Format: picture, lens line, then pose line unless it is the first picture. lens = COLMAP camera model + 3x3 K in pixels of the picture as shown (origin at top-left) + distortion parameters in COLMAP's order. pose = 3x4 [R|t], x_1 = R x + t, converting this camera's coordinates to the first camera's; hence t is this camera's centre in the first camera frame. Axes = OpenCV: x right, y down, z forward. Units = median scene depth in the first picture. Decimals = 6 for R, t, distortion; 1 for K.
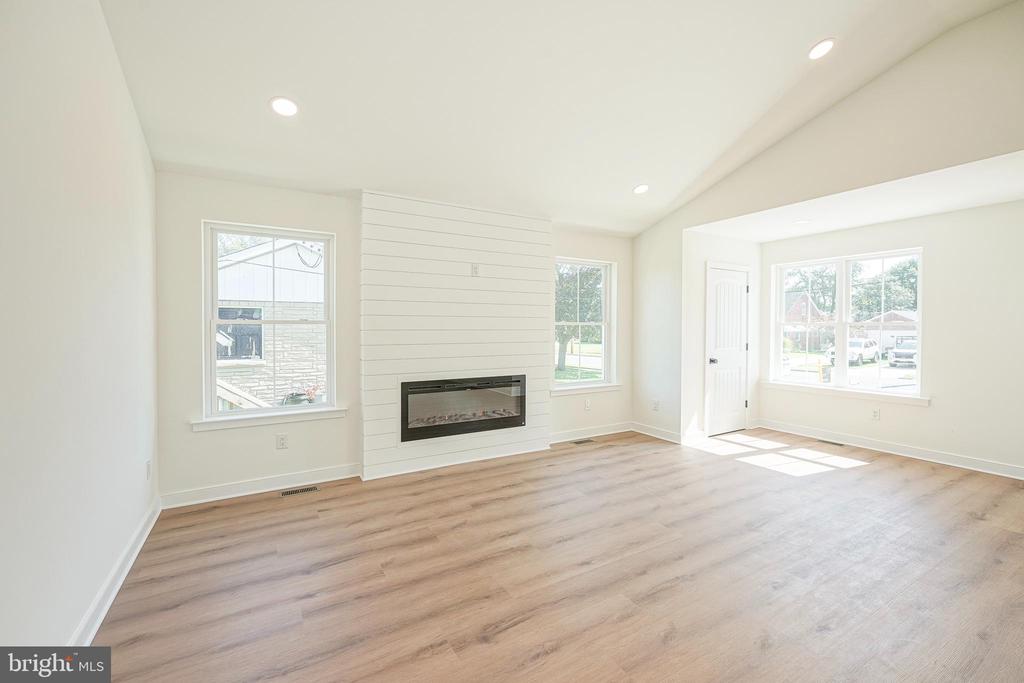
lens RADIAL K [[430.4, 0, 486.4], [0, 430.4, 334.5], [0, 0, 1]] dist [0.000155, -0.000120]
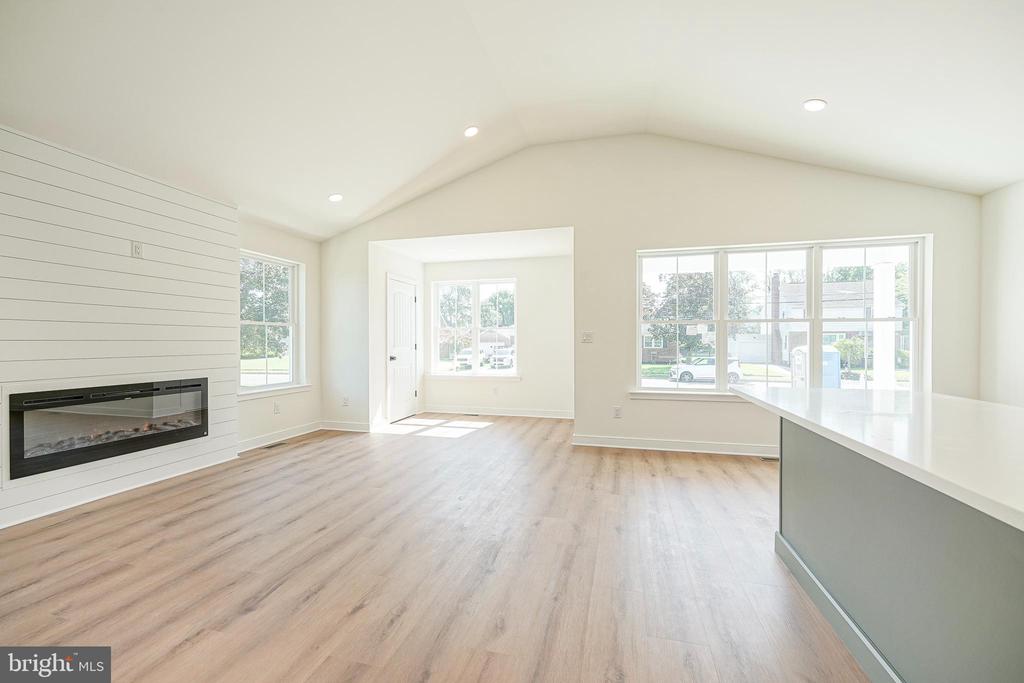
lens RADIAL K [[435.0, 0, 512.0], [0, 435.0, 341.5], [0, 0, 1]] dist [-0.002143, -0.000183]
pose [[0.694216, -0.003042, 0.719760, -0.131540], [0.011779, 0.999905, -0.007136, 0.038123], [-0.719671, 0.013432, 0.694186, -0.071844]]
